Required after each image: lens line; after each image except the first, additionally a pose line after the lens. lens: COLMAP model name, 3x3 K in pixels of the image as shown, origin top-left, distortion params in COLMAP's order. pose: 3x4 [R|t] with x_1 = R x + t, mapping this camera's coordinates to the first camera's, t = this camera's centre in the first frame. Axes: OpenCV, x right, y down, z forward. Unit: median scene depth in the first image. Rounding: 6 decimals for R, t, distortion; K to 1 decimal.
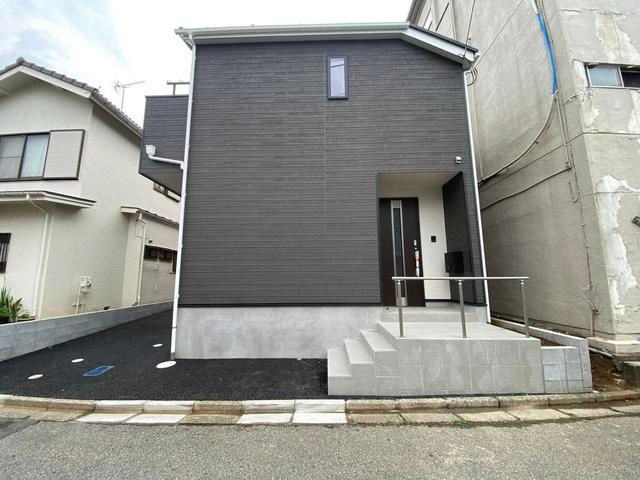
lens RADIAL K [[259.2, 0, 317.4], [0, 259.2, 240.5], [0, 0, 1]] dist [-0.003367, -0.009915]
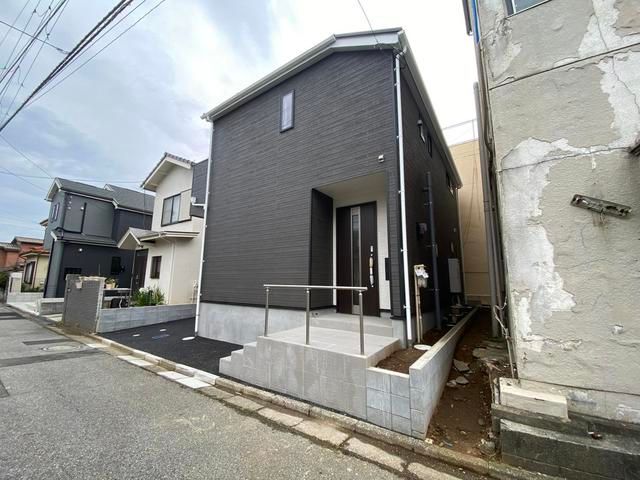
lens RADIAL K [[259.2, 0, 319.3], [0, 259.2, 240.7], [0, 0, 1]] dist [-0.003367, -0.009915]
pose [[0.838100, -0.072826, -0.540634, 0.992517], [0.063843, 0.997333, -0.035376, -0.001638], [0.541768, -0.004867, 0.840514, 0.124698]]
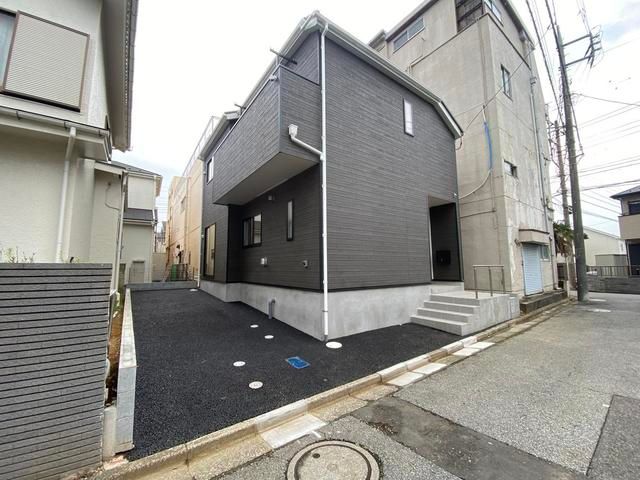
lens RADIAL K [[259.2, 0, 316.2], [0, 259.2, 240.3], [0, 0, 1]] dist [-0.003367, -0.009915]
pose [[0.800430, 0.061258, 0.596288, -1.359529], [-0.083578, 0.996453, 0.009824, 0.040733], [-0.593571, -0.057700, 0.802711, 0.209137]]
